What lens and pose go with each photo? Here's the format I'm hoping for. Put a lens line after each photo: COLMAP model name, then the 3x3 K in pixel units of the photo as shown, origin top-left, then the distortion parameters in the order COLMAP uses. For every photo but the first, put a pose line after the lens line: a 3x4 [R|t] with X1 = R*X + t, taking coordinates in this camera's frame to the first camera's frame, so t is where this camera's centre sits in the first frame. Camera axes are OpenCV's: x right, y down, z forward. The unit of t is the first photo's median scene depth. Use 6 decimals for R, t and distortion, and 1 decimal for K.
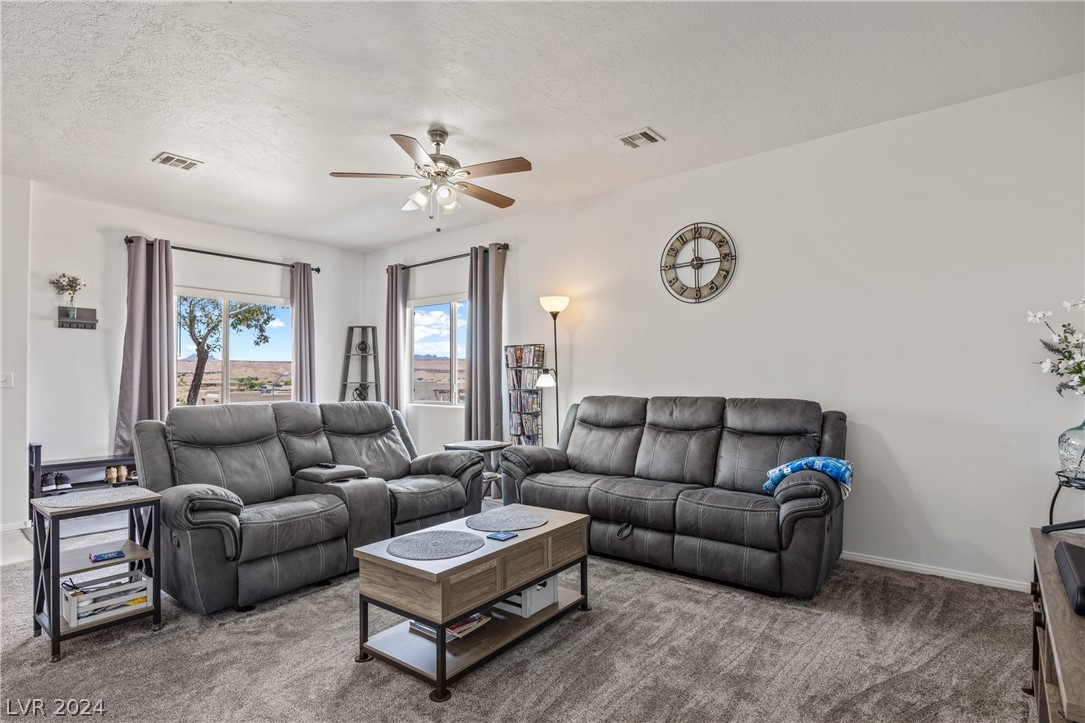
lens RADIAL K [[552.1, 0, 544.6], [0, 552.1, 377.7], [0, 0, 1]] dist [-0.002094, 0.000077]
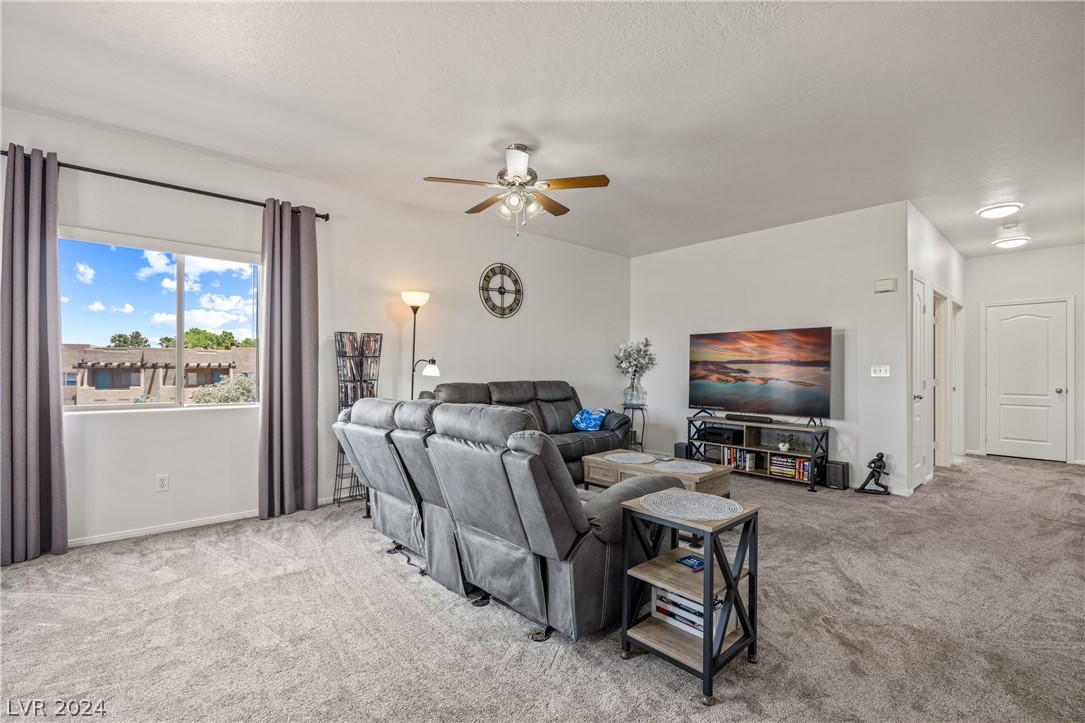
lens RADIAL K [[476.5, 0, 541.2], [0, 476.5, 367.1], [0, 0, 1]] dist [-0.009834, 0.000128]
pose [[0.173903, 0.007878, 0.984731, -0.845689], [-0.004341, 0.999964, -0.007234, 0.004262], [-0.984753, -0.003017, 0.173931, 0.599218]]
